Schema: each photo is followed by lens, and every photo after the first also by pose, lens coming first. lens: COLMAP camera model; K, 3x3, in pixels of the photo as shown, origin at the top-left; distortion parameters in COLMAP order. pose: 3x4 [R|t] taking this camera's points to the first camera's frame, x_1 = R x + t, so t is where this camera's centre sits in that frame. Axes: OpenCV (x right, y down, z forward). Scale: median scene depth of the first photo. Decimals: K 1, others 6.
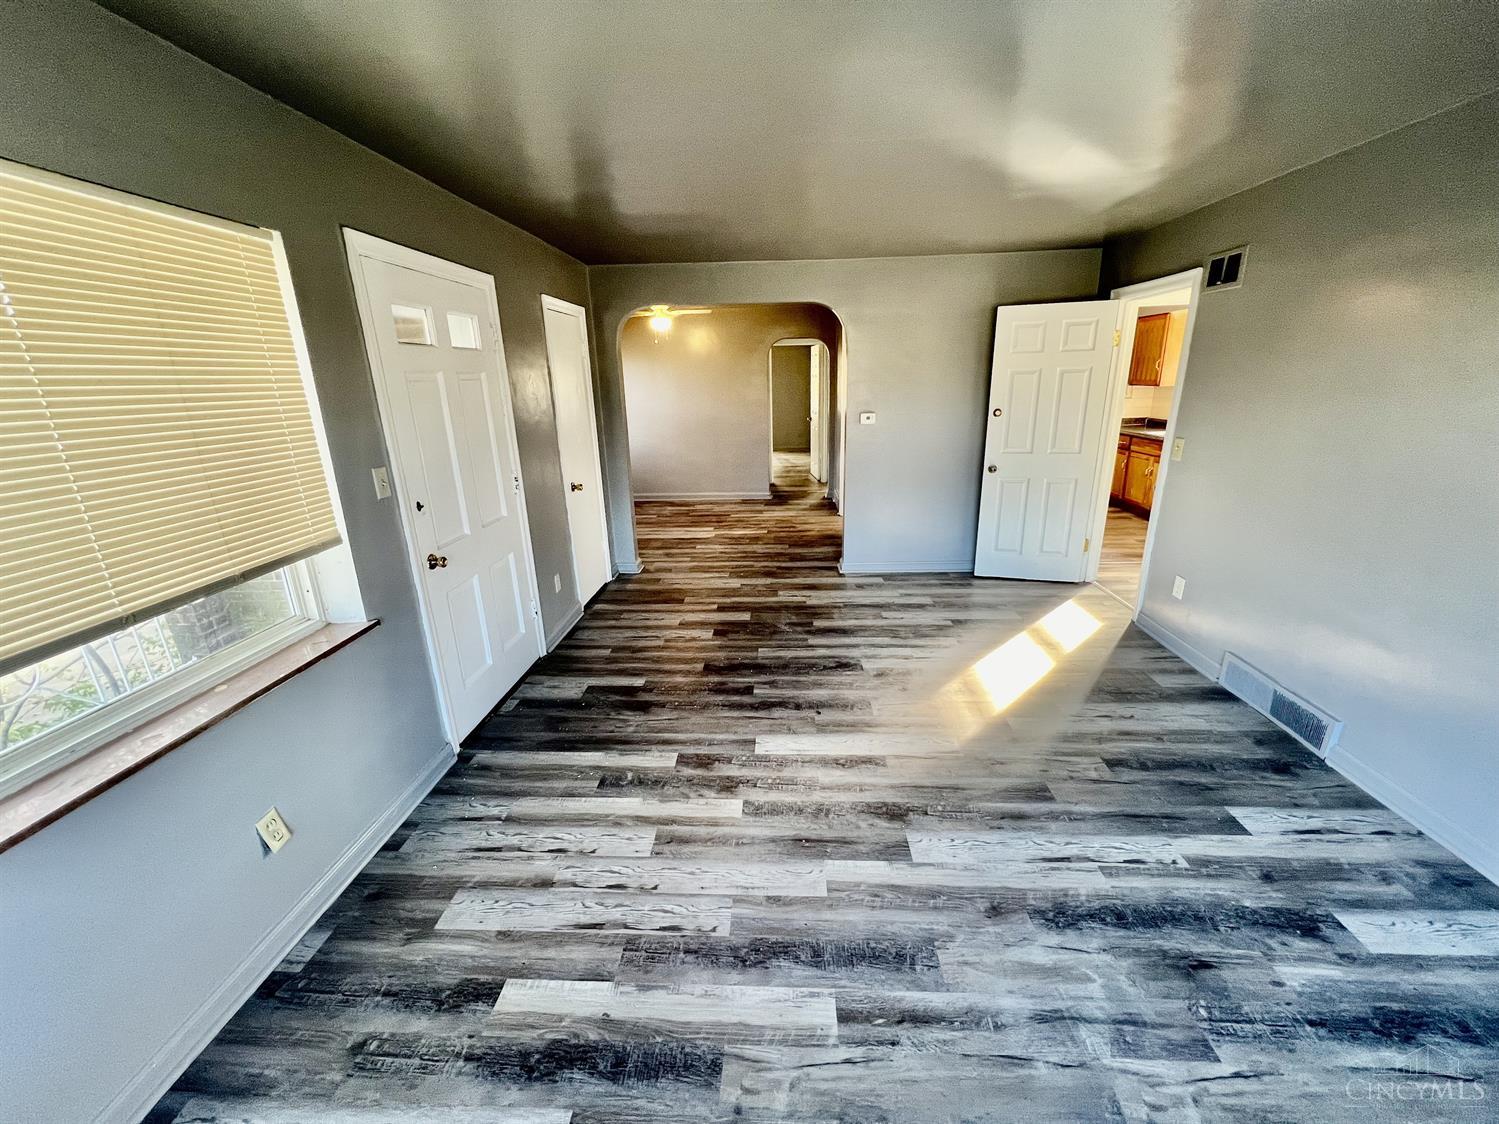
lens RADIAL K [[599.6, 0, 751.4], [0, 599.6, 564.3], [0, 0, 1]] dist [0.001305, -0.000332]
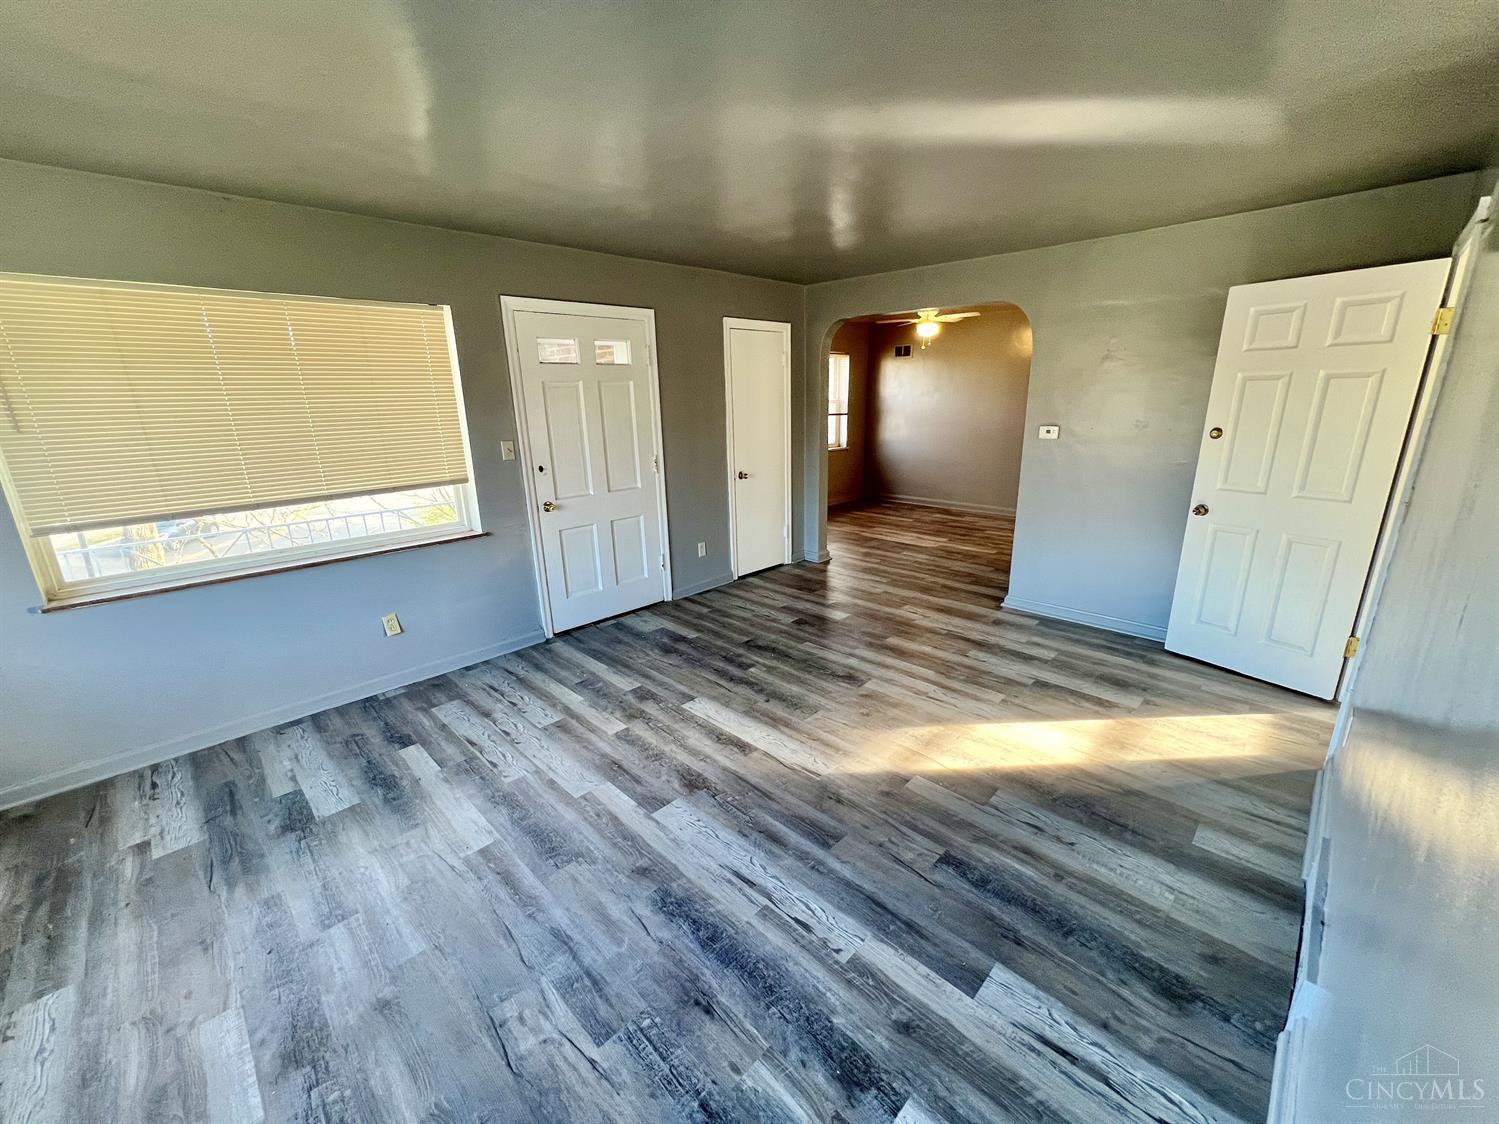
lens RADIAL K [[599.6, 0, 750.3], [0, 599.6, 562.2], [0, 0, 1]] dist [0.001305, -0.000332]
pose [[0.747016, 0.190653, -0.636882, 0.853580], [-0.196145, 0.978557, 0.062871, -0.063026], [0.635212, 0.077956, 0.768394, 0.175596]]
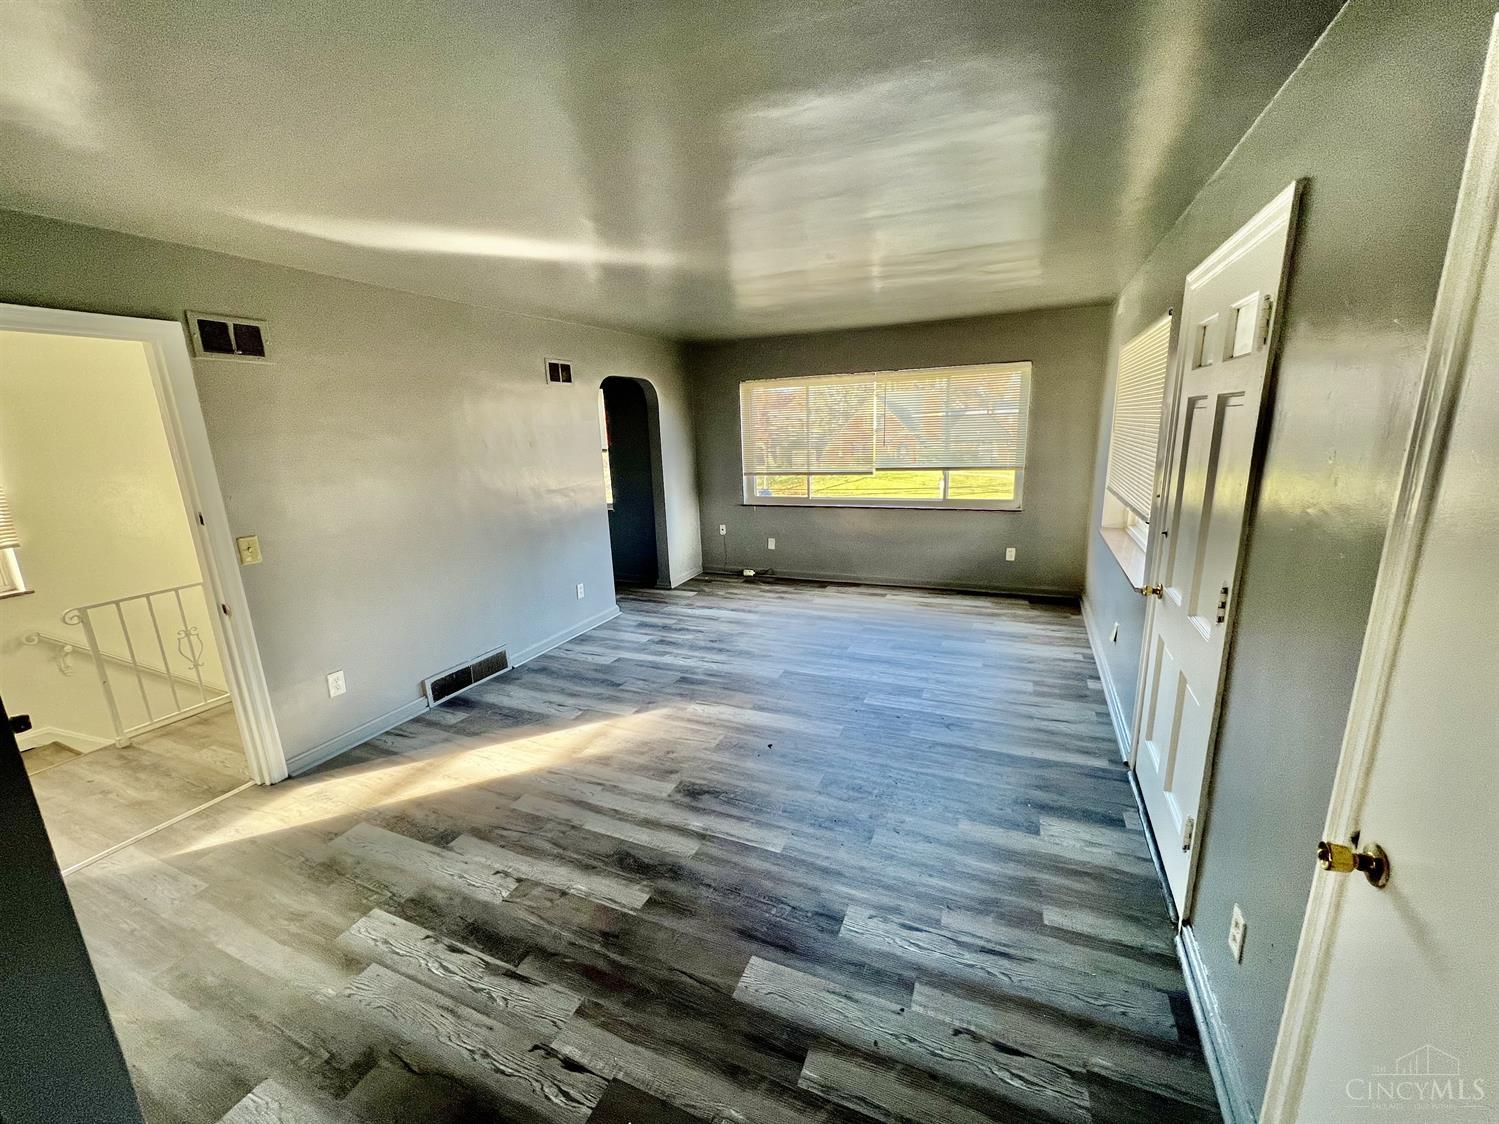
lens RADIAL K [[599.6, 0, 753.0], [0, 599.6, 564.4], [0, 0, 1]] dist [0.001305, -0.000332]
pose [[-0.936781, -0.021431, 0.349259, -0.255916], [0.159313, 0.862550, 0.480236, -0.624701], [-0.311545, 0.505518, -0.804606, 2.001770]]
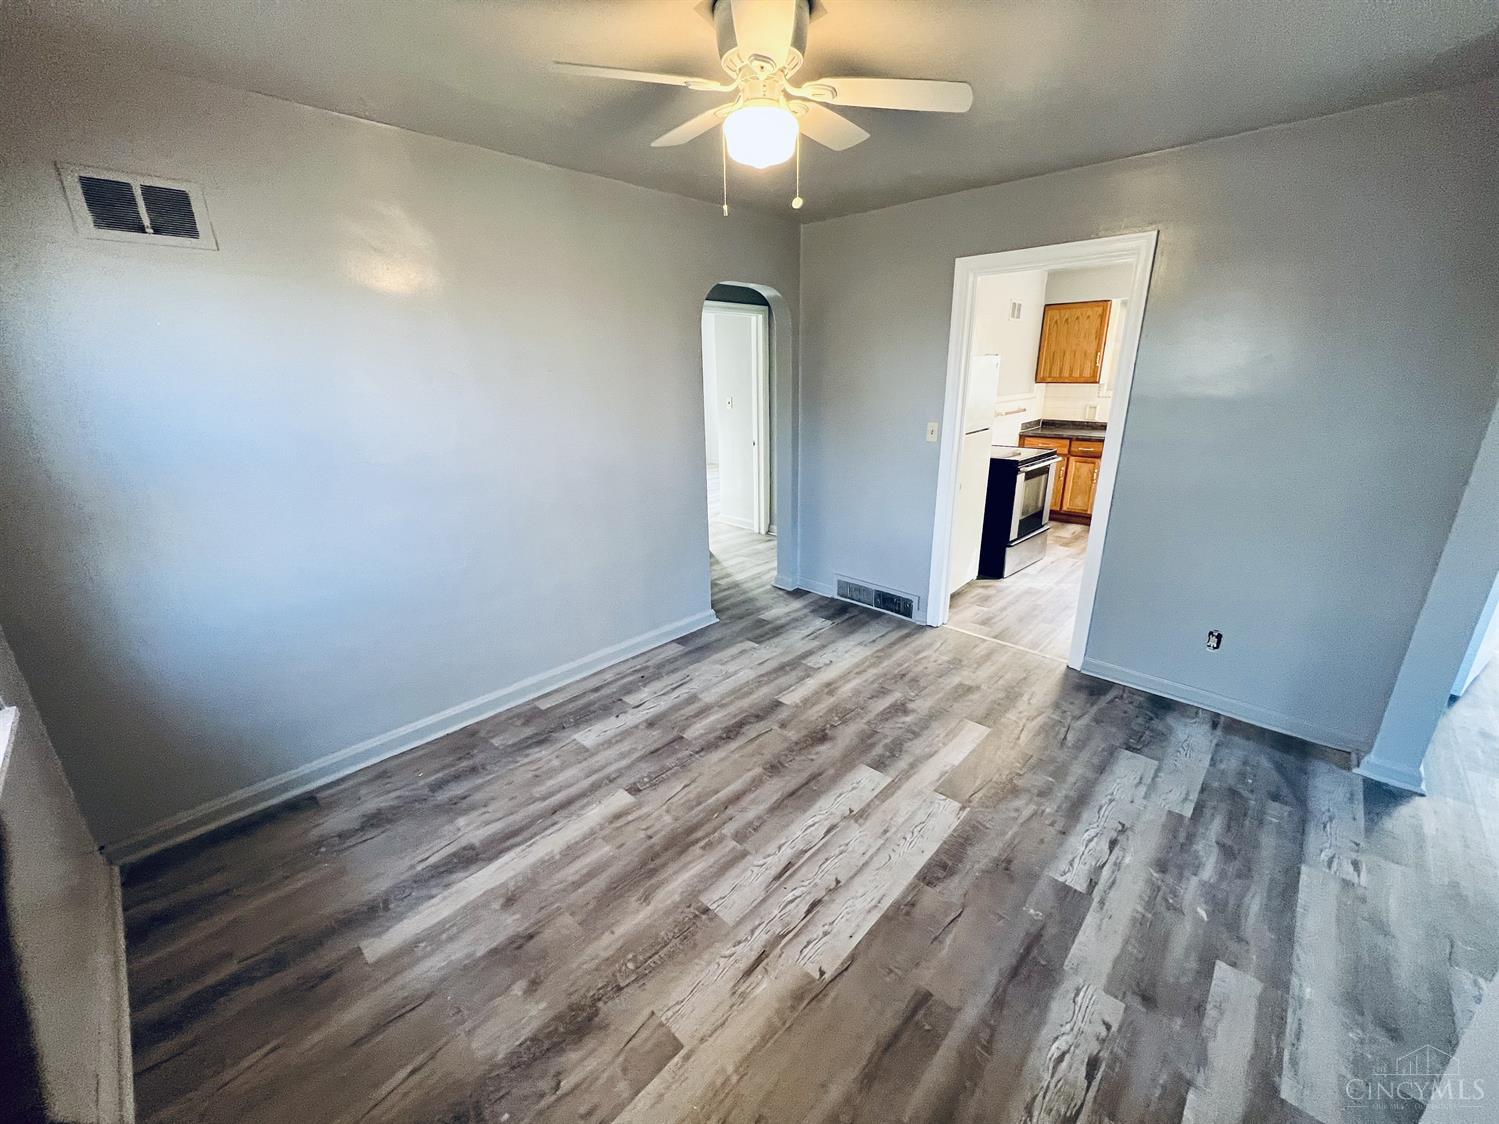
lens RADIAL K [[599.6, 0, 748.8], [0, 599.6, 557.7], [0, 0, 1]] dist [0.001305, -0.000332]
pose [[0.651799, -0.211724, 0.728238, -0.946463], [0.222622, 0.971352, 0.083152, -0.623374], [-0.724981, 0.107923, 0.680261, 2.116772]]
